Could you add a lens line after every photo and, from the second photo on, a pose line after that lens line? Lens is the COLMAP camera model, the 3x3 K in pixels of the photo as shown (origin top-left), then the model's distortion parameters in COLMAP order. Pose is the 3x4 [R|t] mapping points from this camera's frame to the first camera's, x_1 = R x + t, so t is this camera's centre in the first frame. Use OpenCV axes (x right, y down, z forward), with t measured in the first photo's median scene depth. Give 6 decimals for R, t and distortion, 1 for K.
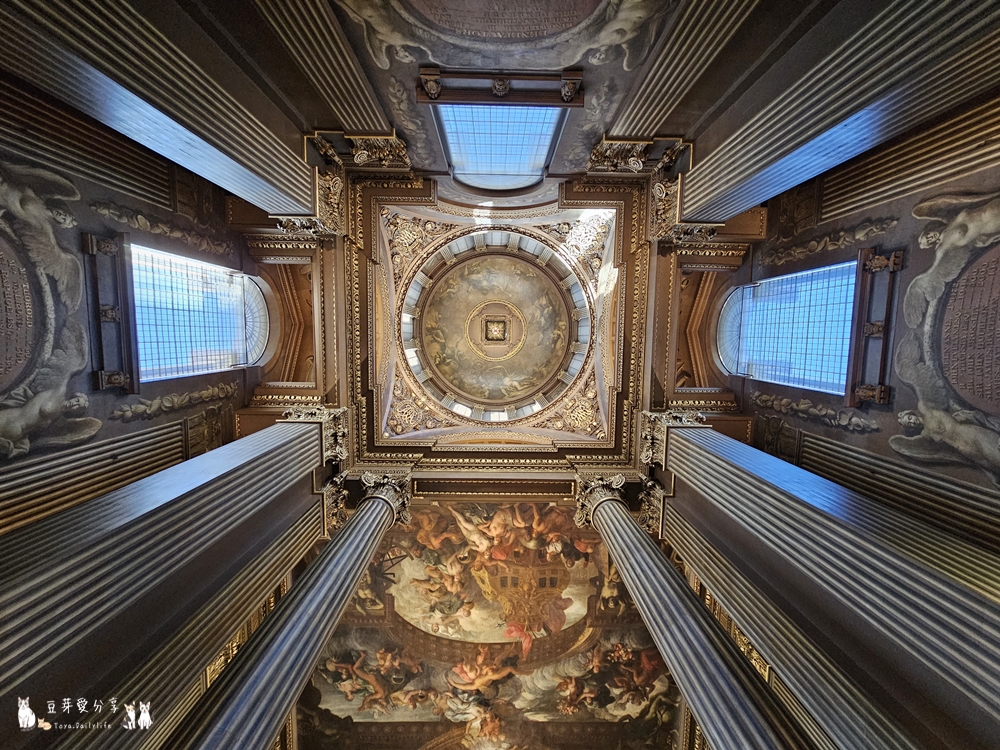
lens RADIAL K [[408.5, 0, 498.7], [0, 408.5, 374.2], [0, 0, 1]] dist [-0.006648, 0.003212]
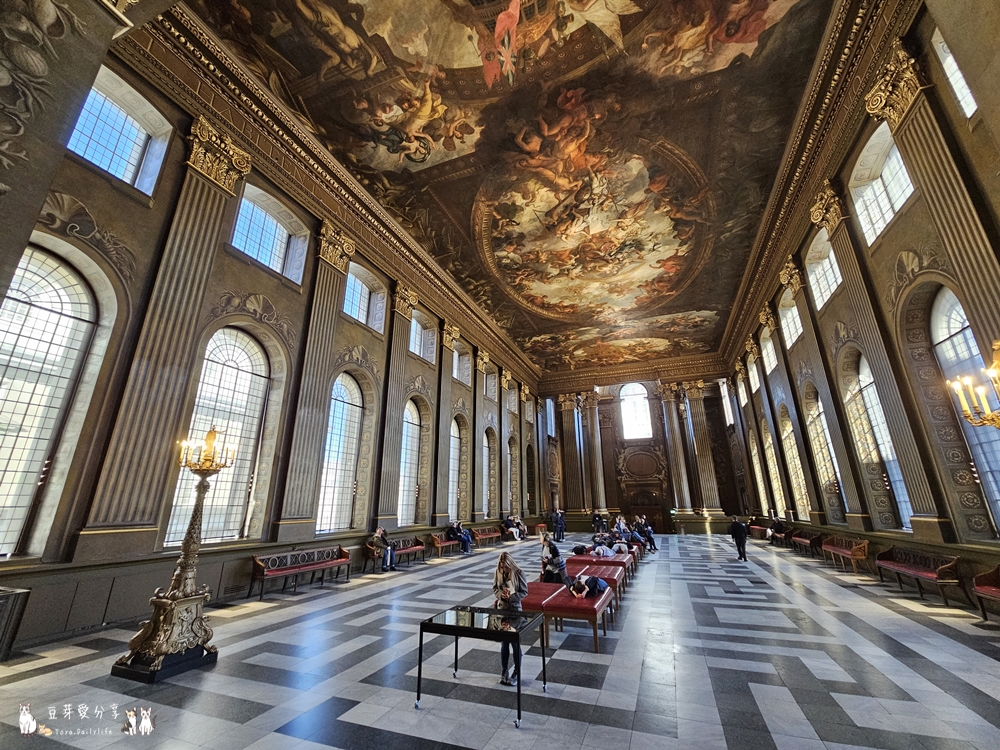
lens RADIAL K [[408.5, 0, 498.7], [0, 408.5, 374.2], [0, 0, 1]] dist [-0.006648, 0.003212]
pose [[-0.924974, 0.132078, 0.356340, -0.176721], [-0.376313, -0.187495, -0.907322, 2.701746], [-0.053025, -0.973345, 0.223131, 0.427261]]
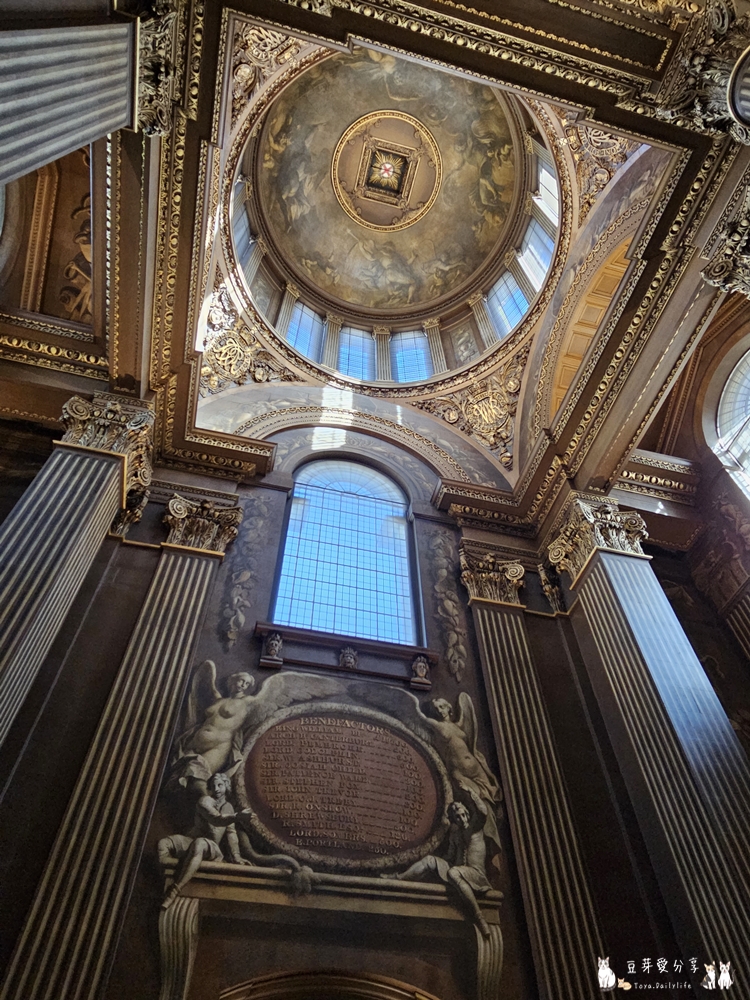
lens RADIAL K [[643.0, 0, 378.4], [0, 643.0, 495.2], [0, 0, 1]] dist [-0.001919, -0.000242]
pose [[-0.971973, -0.173068, -0.159112, 0.125314], [0.235094, -0.716804, -0.656447, 0.278526], [-0.000442, -0.675455, 0.737401, 0.101400]]
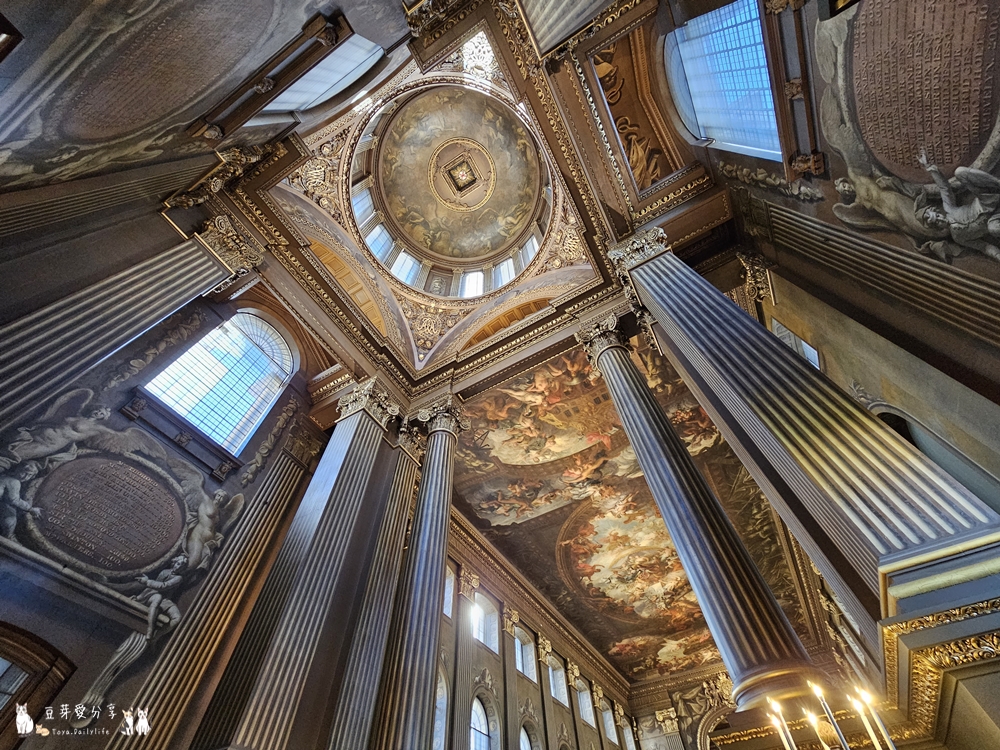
lens RADIAL K [[408.5, 0, 498.7], [0, 408.5, 374.2], [0, 0, 1]] dist [-0.006648, 0.003212]
pose [[0.859660, -0.434311, -0.268997, 0.214531], [0.510073, 0.759060, 0.404542, -0.181541], [0.028487, -0.484976, 0.874063, -0.017758]]
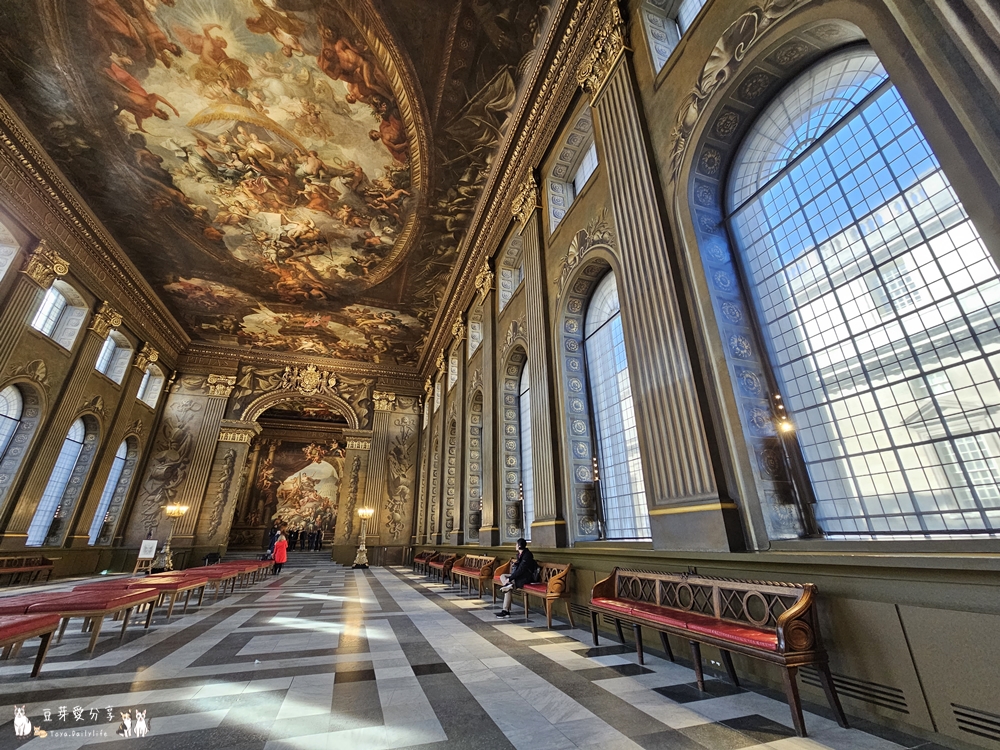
lens RADIAL K [[408.5, 0, 498.7], [0, 408.5, 374.2], [0, 0, 1]] dist [-0.006648, 0.003212]
pose [[0.951192, 0.121495, 0.283677, 0.254361], [-0.307513, 0.450239, 0.838284, 0.641163], [-0.025875, -0.884604, 0.465625, 0.181491]]
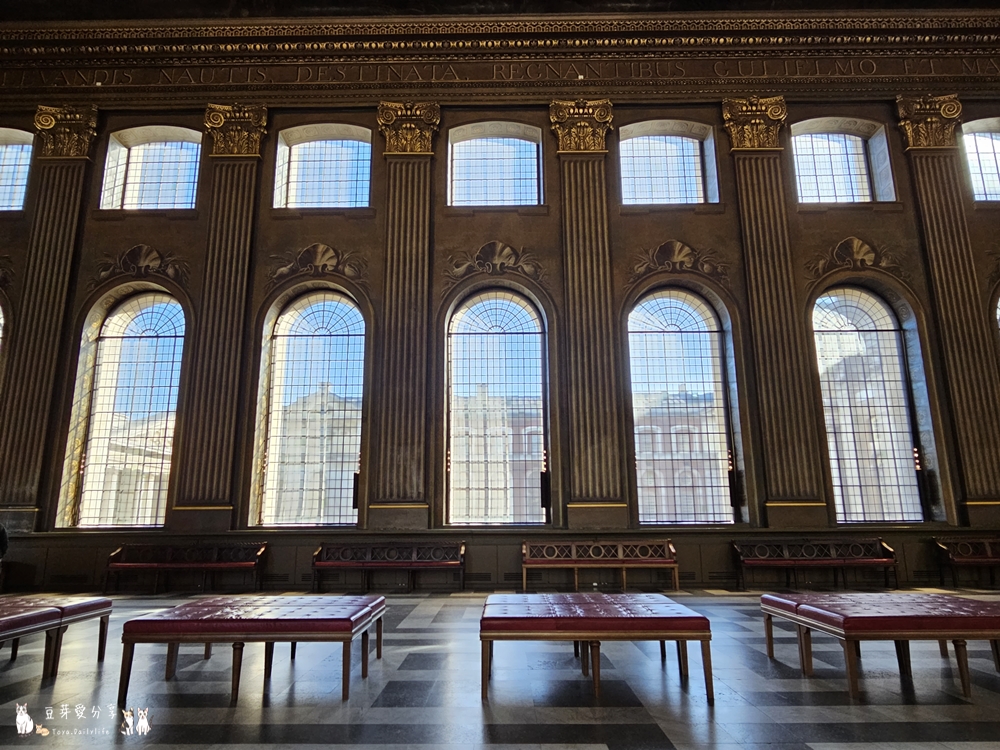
lens RADIAL K [[647.7, 0, 498.7], [0, 647.7, 370.3], [0, 0, 1]] dist [-0.000432, 0.001211]
pose [[-0.025836, -0.212644, -0.976788, 0.410690], [0.995676, 0.081740, -0.044130, 1.375743], [0.089226, -0.973705, 0.209613, 0.258568]]
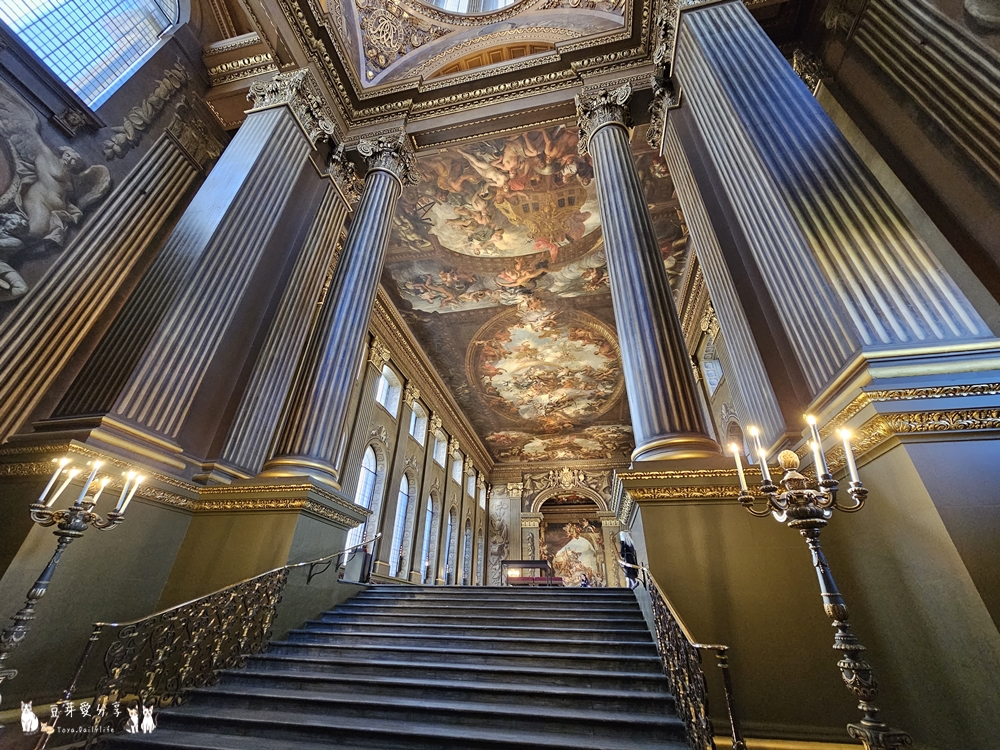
lens RADIAL K [[408.5, 0, 498.7], [0, 408.5, 374.2], [0, 0, 1]] dist [-0.006648, 0.003212]
pose [[0.975483, -0.083776, -0.203505, 0.127418], [0.213041, 0.591380, 0.777742, -0.099196], [0.055193, -0.802029, 0.594729, -0.019262]]
